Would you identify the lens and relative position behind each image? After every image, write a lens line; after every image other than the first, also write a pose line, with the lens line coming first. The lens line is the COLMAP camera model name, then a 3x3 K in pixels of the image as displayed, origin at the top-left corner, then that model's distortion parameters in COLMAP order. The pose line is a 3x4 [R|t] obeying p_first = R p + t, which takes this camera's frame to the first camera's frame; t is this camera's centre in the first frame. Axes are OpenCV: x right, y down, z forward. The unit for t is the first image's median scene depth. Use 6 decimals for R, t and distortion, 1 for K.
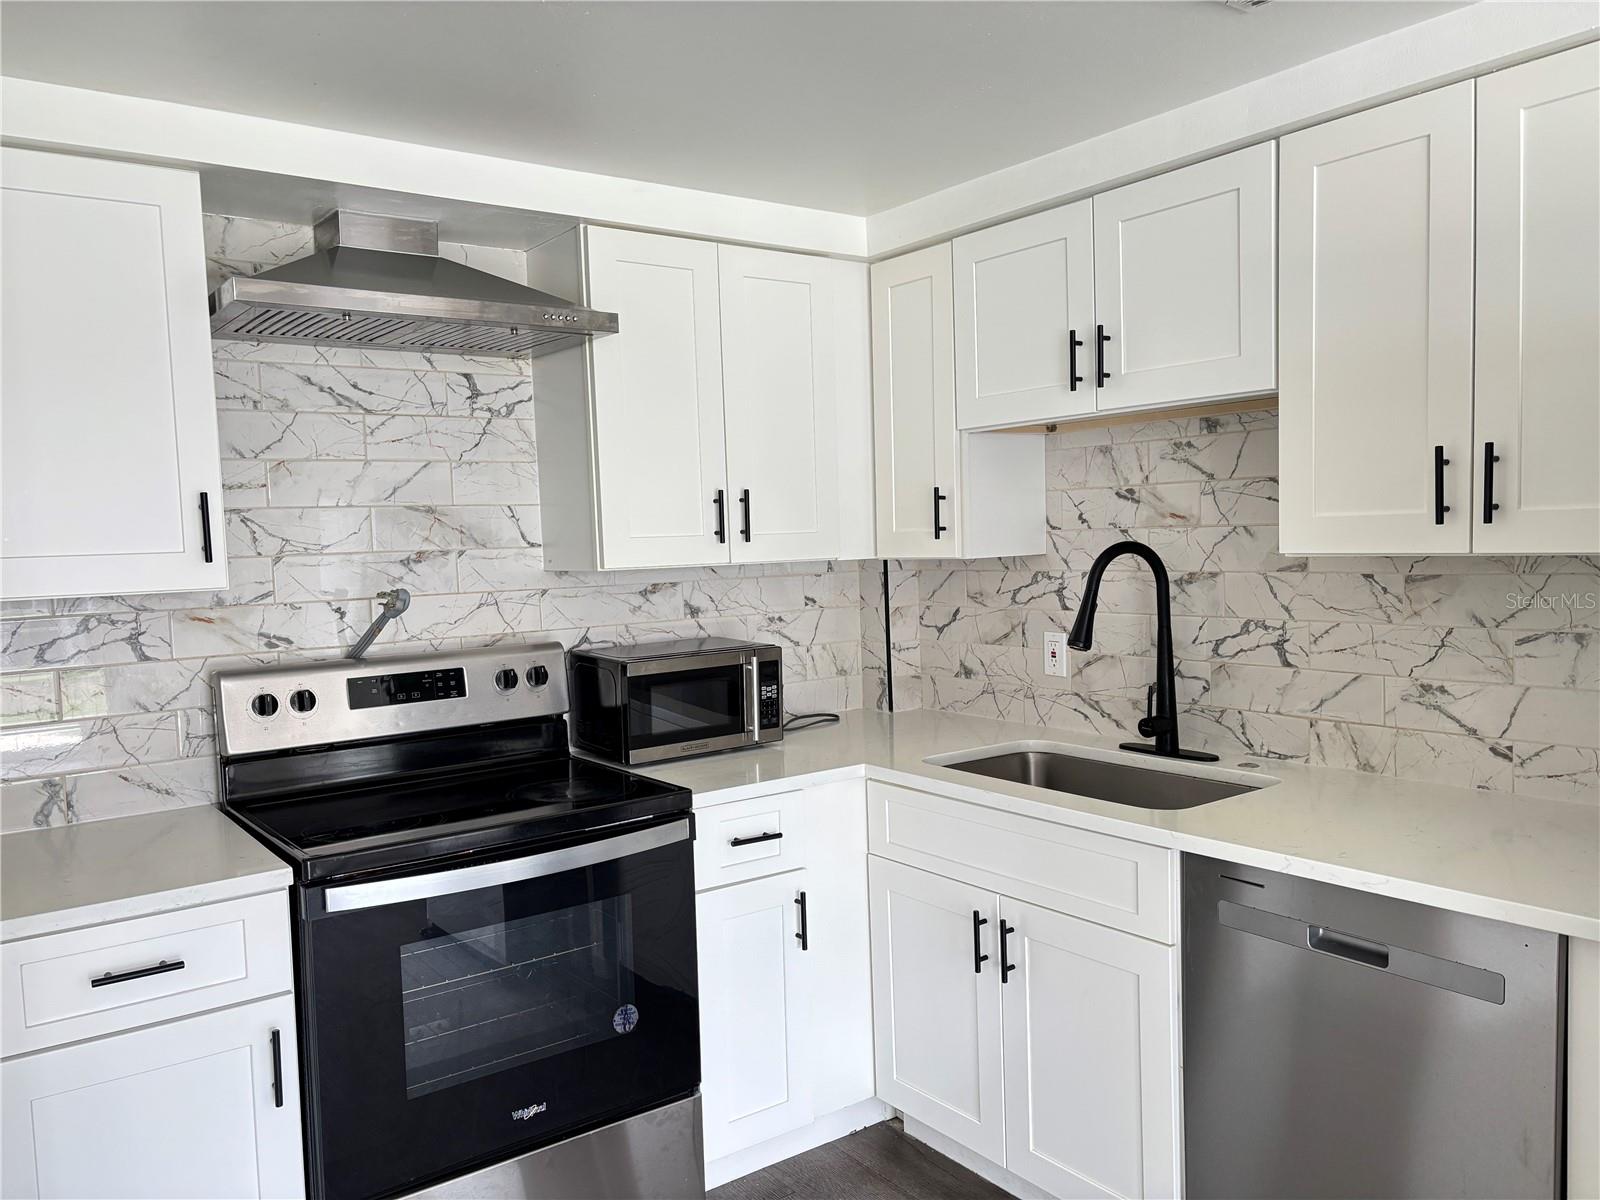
lens RADIAL K [[1217.0, 0, 801.4], [0, 1217.0, 606.2], [0, 0, 1]] dist [0.012117, -0.001414]
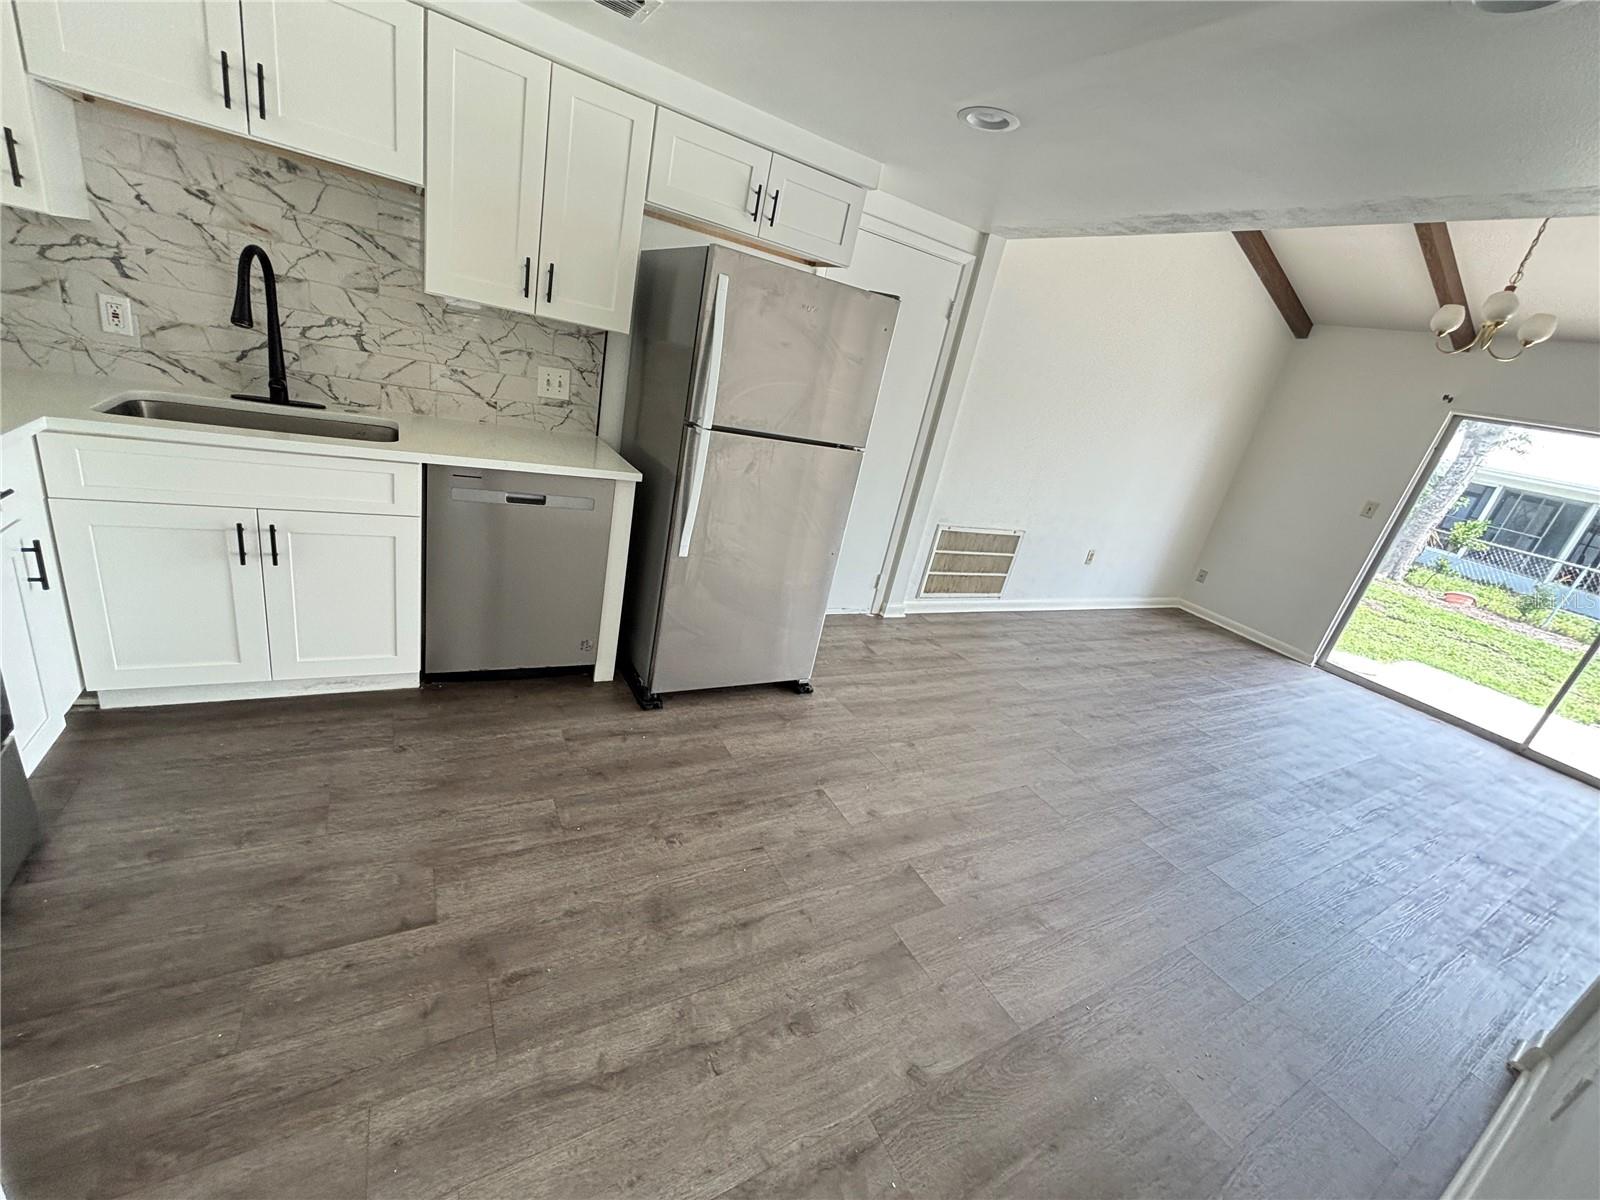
lens RADIAL K [[643.6, 0, 803.2], [0, 643.6, 598.1], [0, 0, 1]] dist [0.004630, 0.000375]
pose [[0.100881, -0.300410, 0.948460, -0.481058], [-0.147967, 0.938191, 0.312895, 0.000419], [-0.983834, -0.171906, 0.050195, 0.279416]]
